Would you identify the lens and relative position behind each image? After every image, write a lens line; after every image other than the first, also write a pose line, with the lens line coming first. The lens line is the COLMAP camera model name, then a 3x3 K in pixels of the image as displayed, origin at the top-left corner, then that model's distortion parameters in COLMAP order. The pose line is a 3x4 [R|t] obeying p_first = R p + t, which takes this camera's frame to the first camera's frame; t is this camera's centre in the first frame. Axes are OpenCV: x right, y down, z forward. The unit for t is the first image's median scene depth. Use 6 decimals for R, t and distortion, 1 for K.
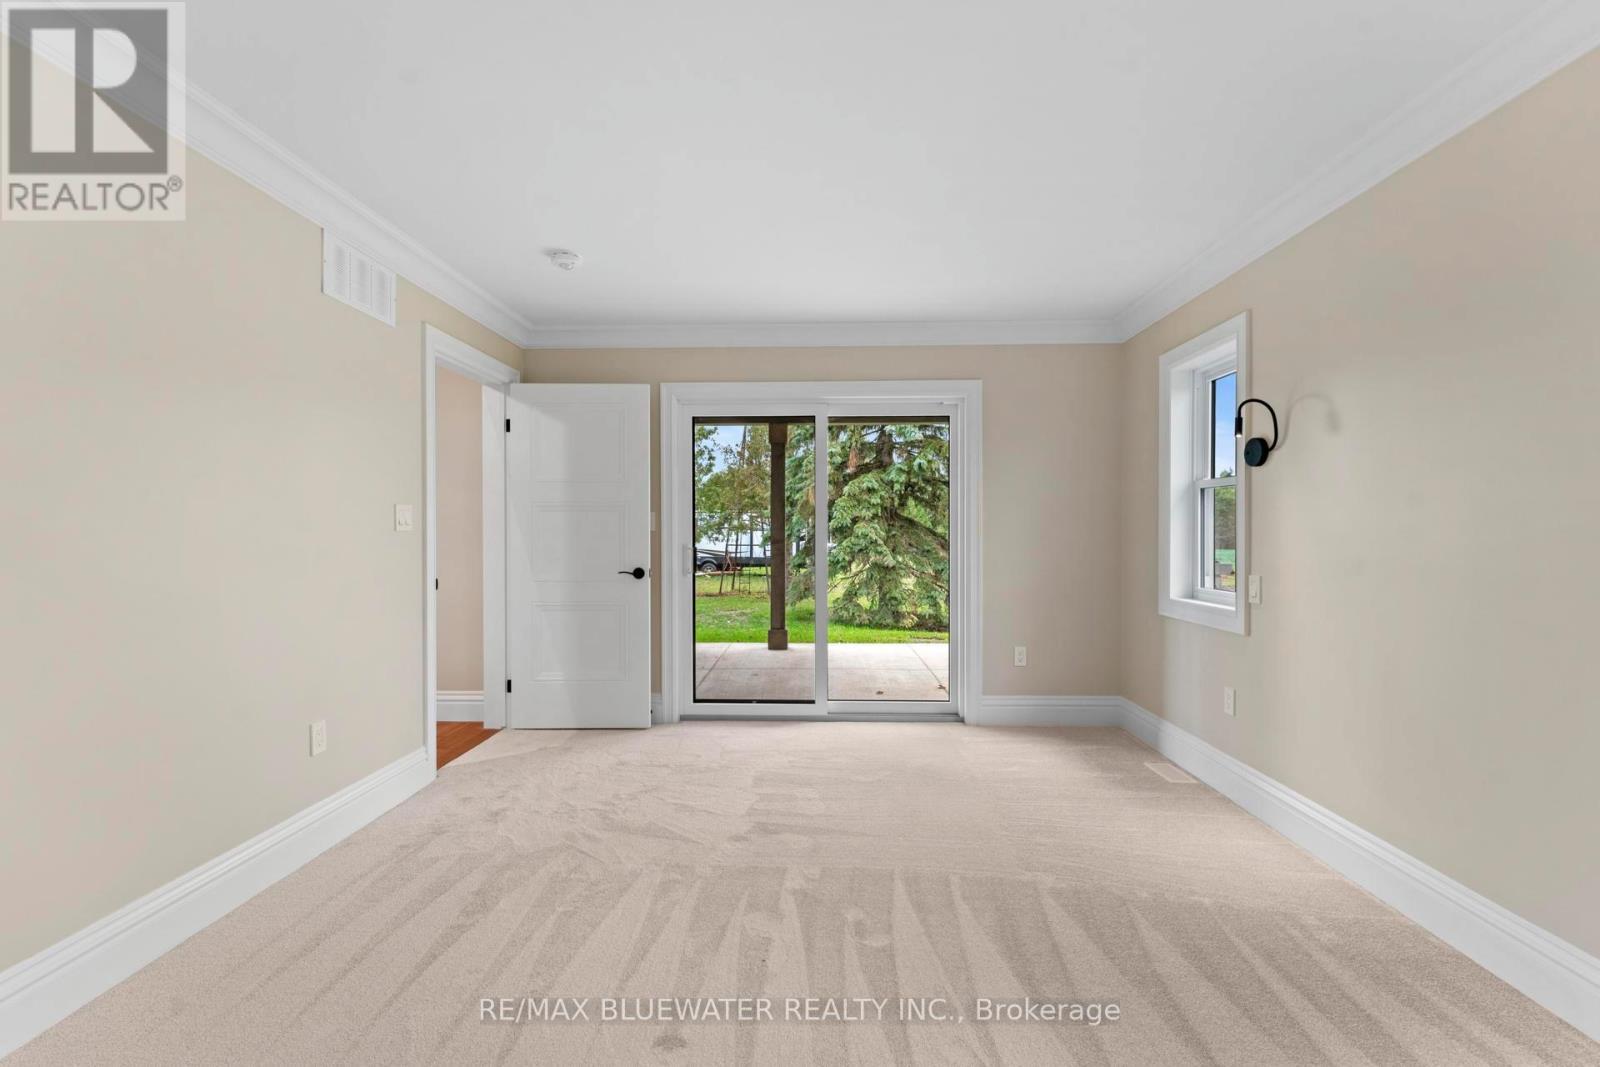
lens RADIAL K [[665.0, 0, 800.0], [0, 665.0, 533.5], [0, 0, 1]] dist [-0.000039, 0.000055]
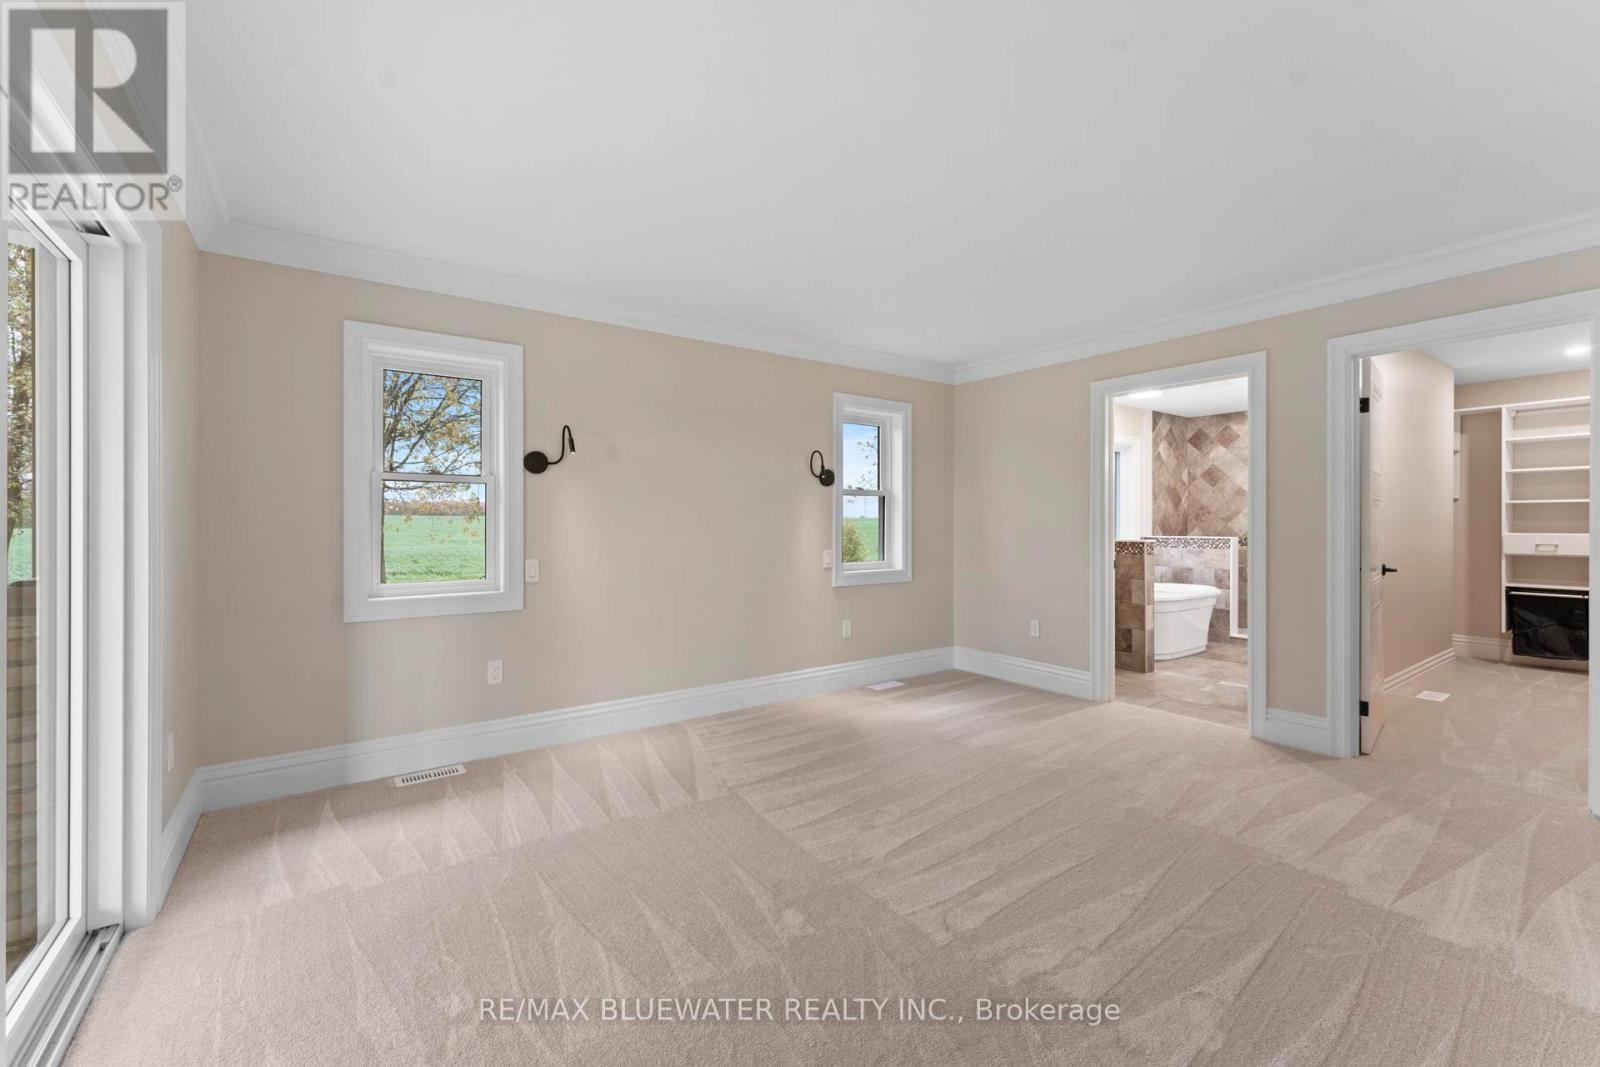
lens RADIAL K [[665.0, 0, 800.0], [0, 665.0, 533.5], [0, 0, 1]] dist [-0.000039, 0.000055]
pose [[-0.598871, -0.007547, 0.800810, -0.578453], [-0.005188, 0.999971, 0.005543, 0.005138], [-0.800829, -0.000835, -0.598893, 1.278263]]
